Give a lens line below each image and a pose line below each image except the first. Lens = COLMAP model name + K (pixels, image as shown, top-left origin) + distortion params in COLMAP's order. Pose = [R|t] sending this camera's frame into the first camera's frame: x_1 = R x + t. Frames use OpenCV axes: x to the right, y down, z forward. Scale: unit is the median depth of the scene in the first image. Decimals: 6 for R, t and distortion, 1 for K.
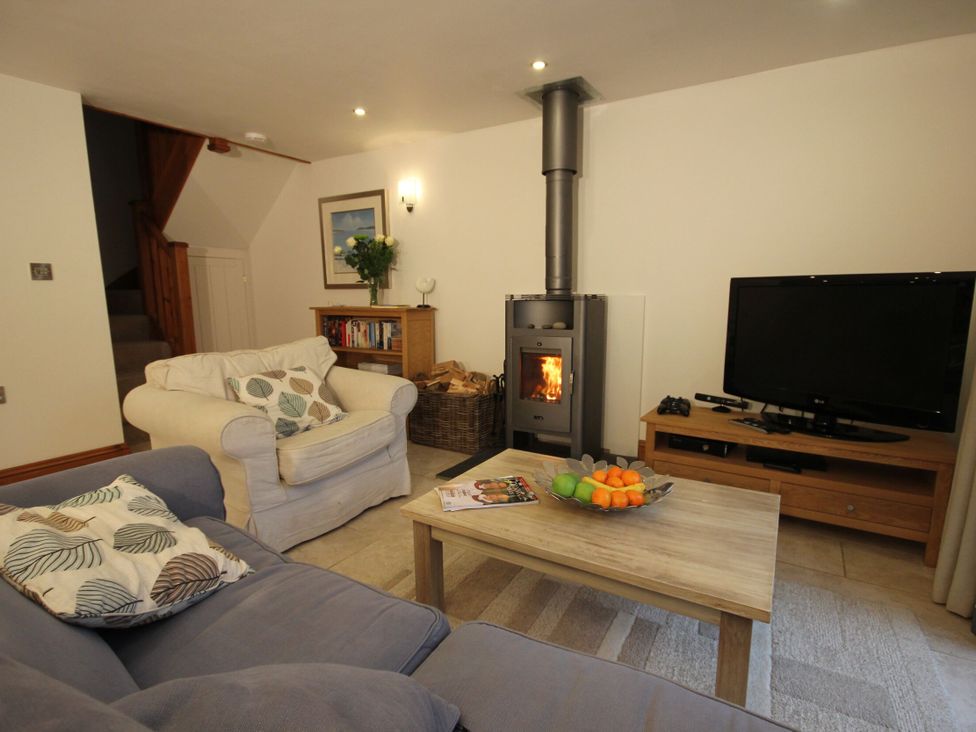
lens RADIAL K [[490.4, 0, 486.1], [0, 490.4, 368.4], [0, 0, 1]] dist [-0.020672, -0.000080]
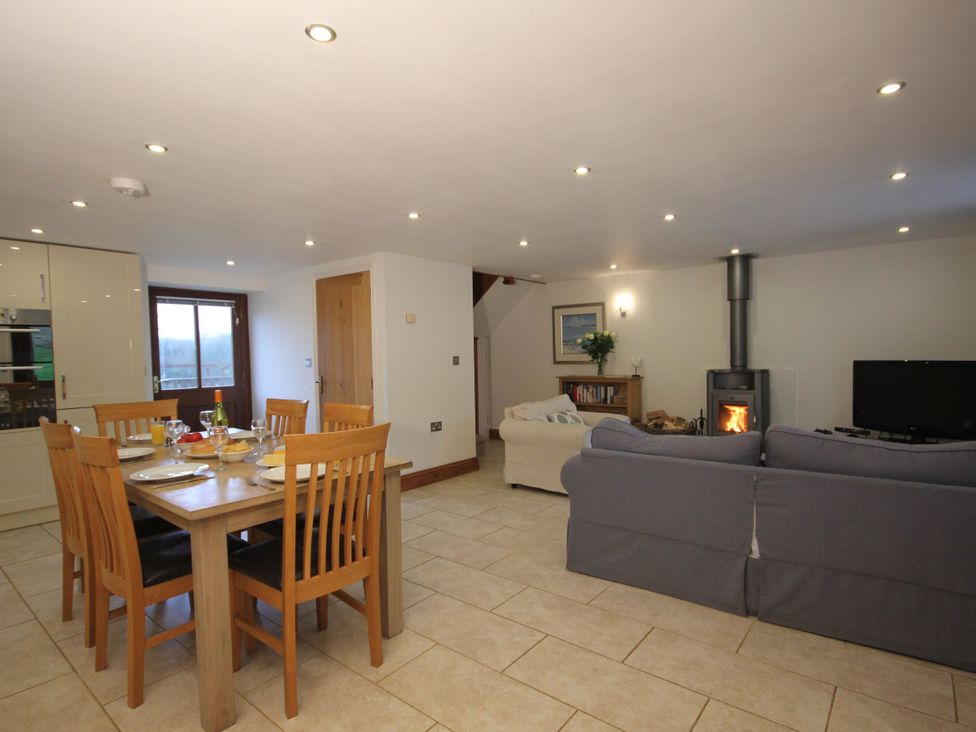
lens RADIAL K [[490.4, 0, 490.4], [0, 490.4, 365.6], [0, 0, 1]] dist [-0.020672, -0.000080]
pose [[0.988960, -0.012309, -0.147672, -0.350245], [-0.006977, 0.991571, -0.129378, 0.046098], [0.148020, 0.128979, 0.980538, -0.596124]]
